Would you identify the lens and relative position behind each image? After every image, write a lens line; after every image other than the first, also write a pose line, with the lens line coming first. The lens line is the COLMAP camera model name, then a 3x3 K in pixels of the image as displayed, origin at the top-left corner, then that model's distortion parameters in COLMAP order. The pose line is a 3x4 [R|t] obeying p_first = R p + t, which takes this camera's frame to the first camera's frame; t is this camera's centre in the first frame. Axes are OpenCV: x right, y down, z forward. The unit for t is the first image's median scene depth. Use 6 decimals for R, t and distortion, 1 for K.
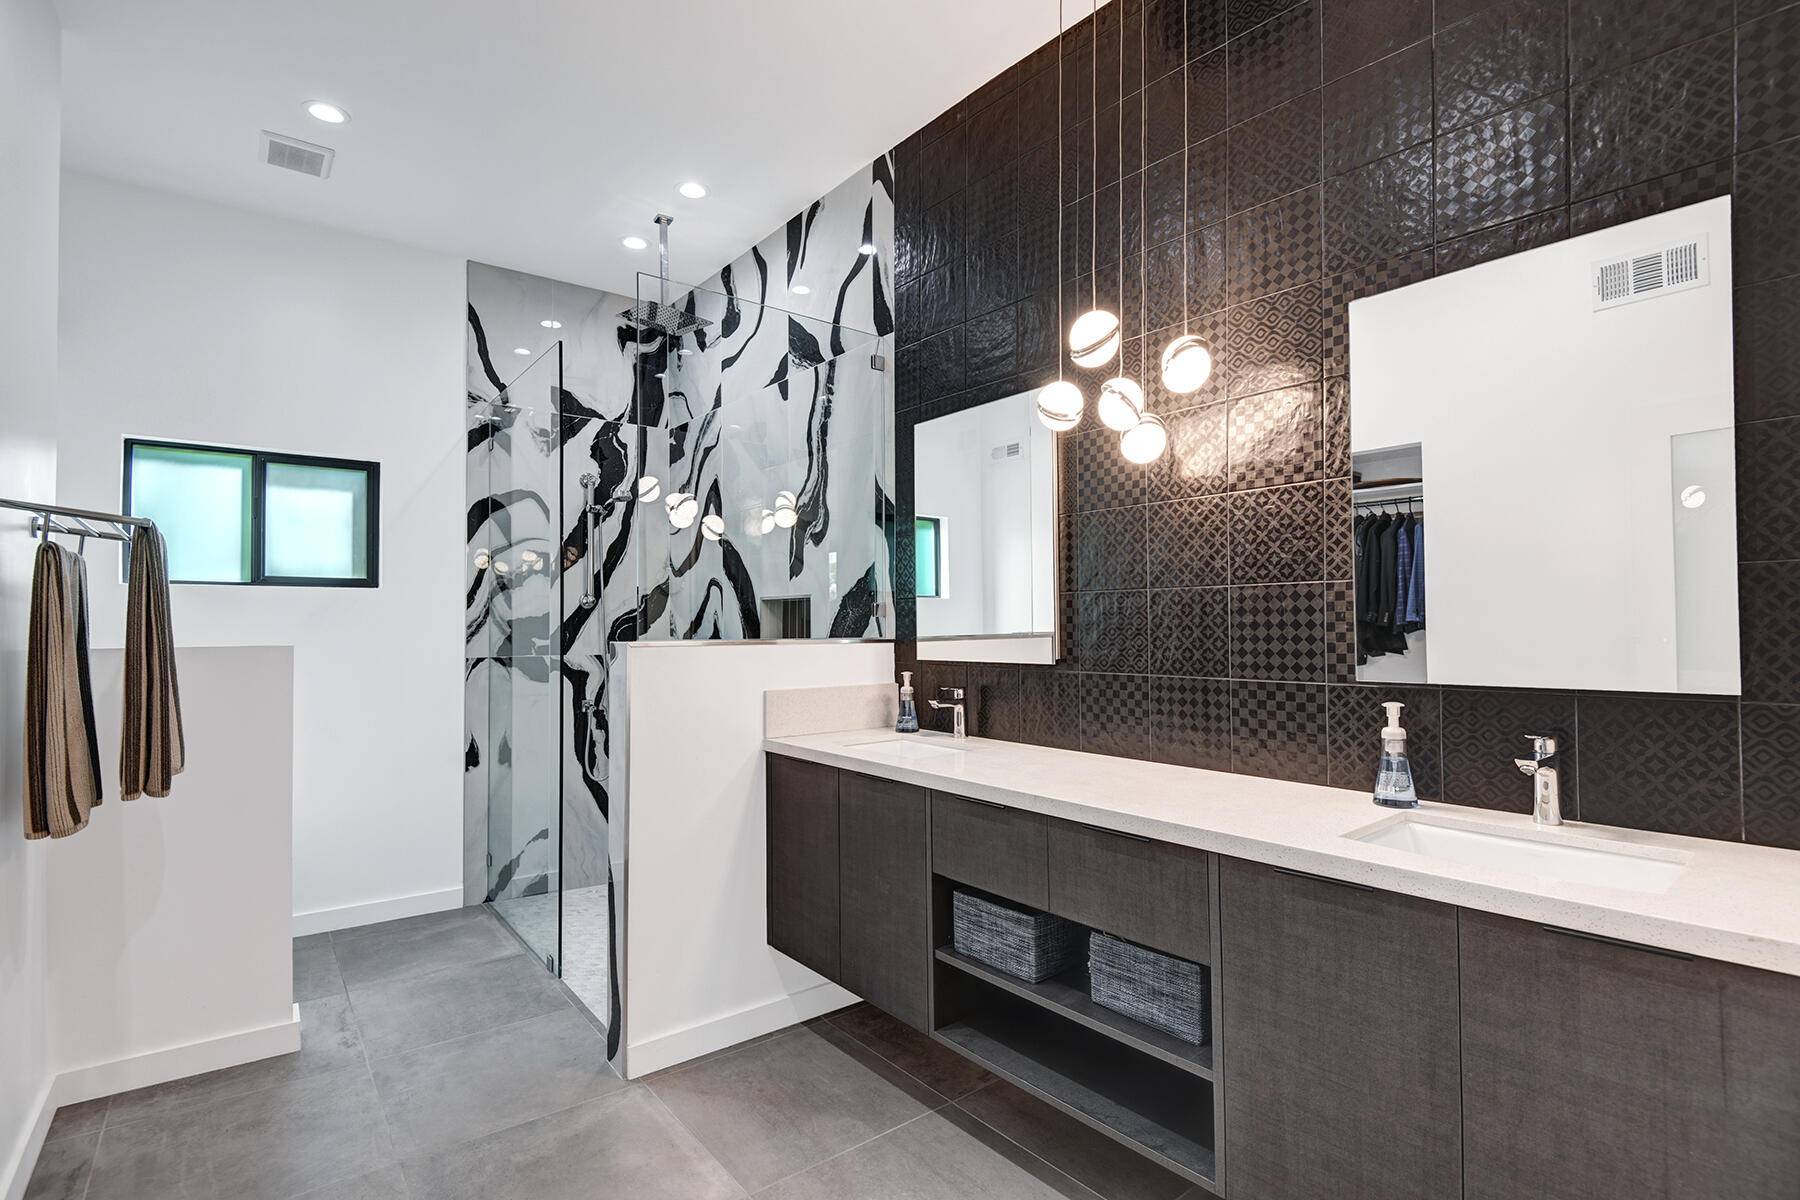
lens RADIAL K [[822.6, 0, 900.0], [0, 822.6, 600.0], [0, 0, 1]] dist [-0.000484, -0.017575]
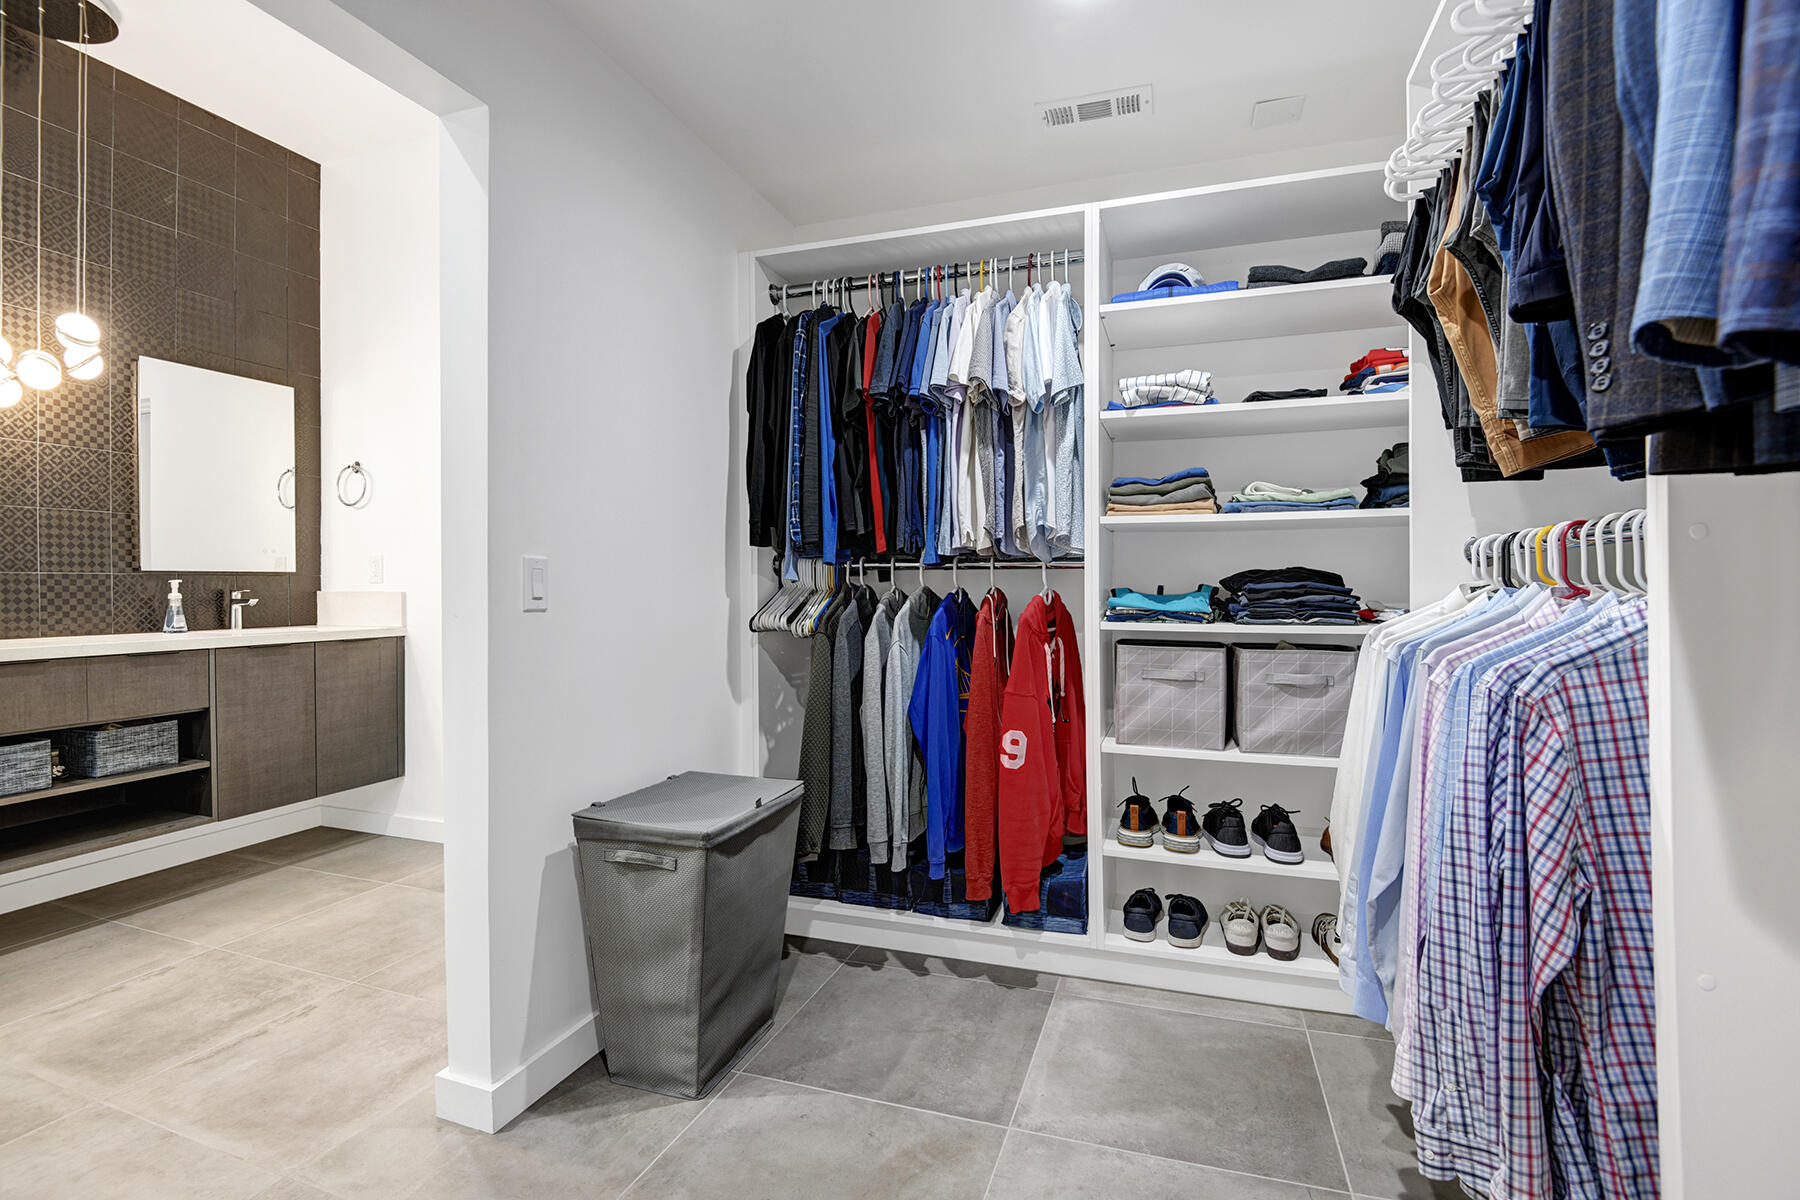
lens RADIAL K [[822.6, 0, 900.0], [0, 822.6, 600.0], [0, 0, 1]] dist [-0.000484, -0.017575]
pose [[-0.539561, -0.003786, 0.841938, -1.665146], [-0.013782, 0.999896, -0.004336, 0.135594], [-0.841834, -0.013943, -0.539557, 0.516073]]
